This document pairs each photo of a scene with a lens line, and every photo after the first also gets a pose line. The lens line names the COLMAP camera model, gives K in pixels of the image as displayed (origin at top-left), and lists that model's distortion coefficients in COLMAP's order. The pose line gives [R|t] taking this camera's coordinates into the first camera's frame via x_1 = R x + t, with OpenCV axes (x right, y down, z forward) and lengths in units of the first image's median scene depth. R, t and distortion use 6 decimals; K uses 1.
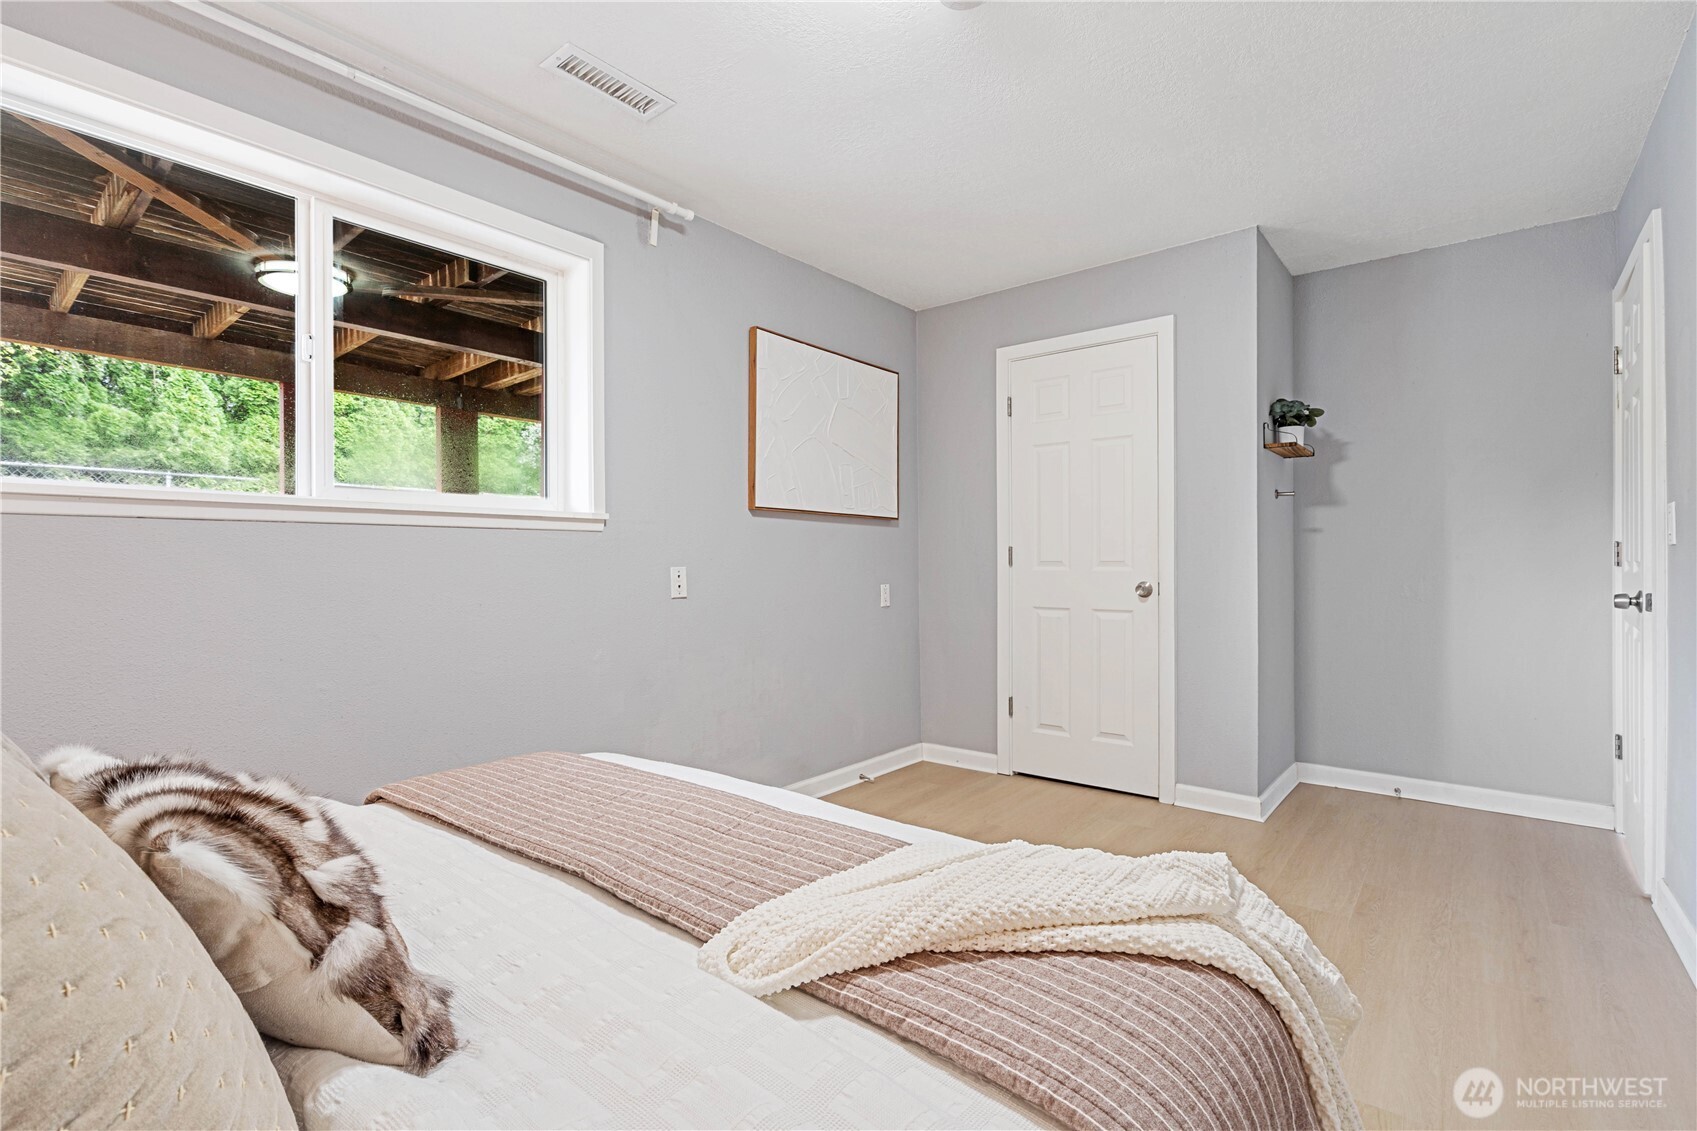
lens RADIAL K [[778.6, 0, 848.5], [0, 778.6, 565.5], [0, 0, 1]] dist [0.001887, 0.000447]
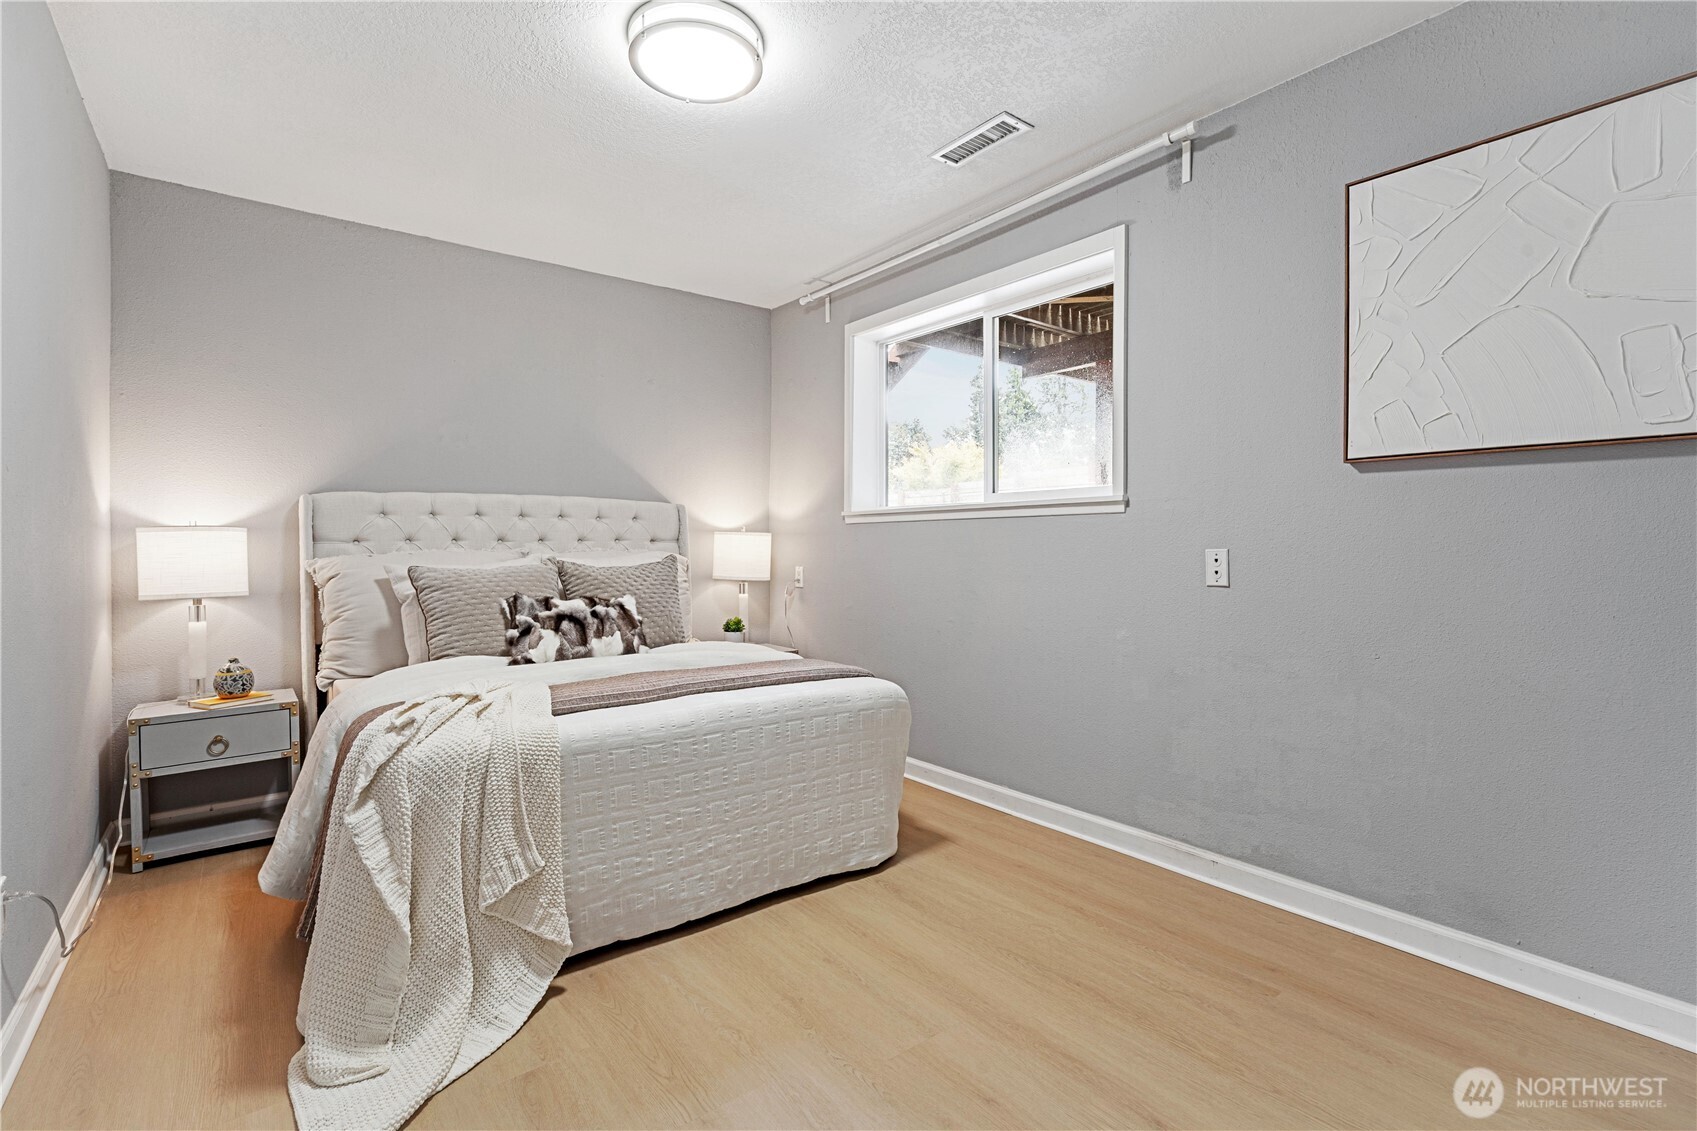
lens RADIAL K [[778.6, 0, 848.5], [0, 778.6, 565.5], [0, 0, 1]] dist [0.001887, 0.000447]
pose [[-0.229250, 0.028965, -0.972936, 0.710188], [-0.003707, 0.999524, 0.030630, -0.004574], [0.973360, 0.010629, -0.229034, 0.842394]]
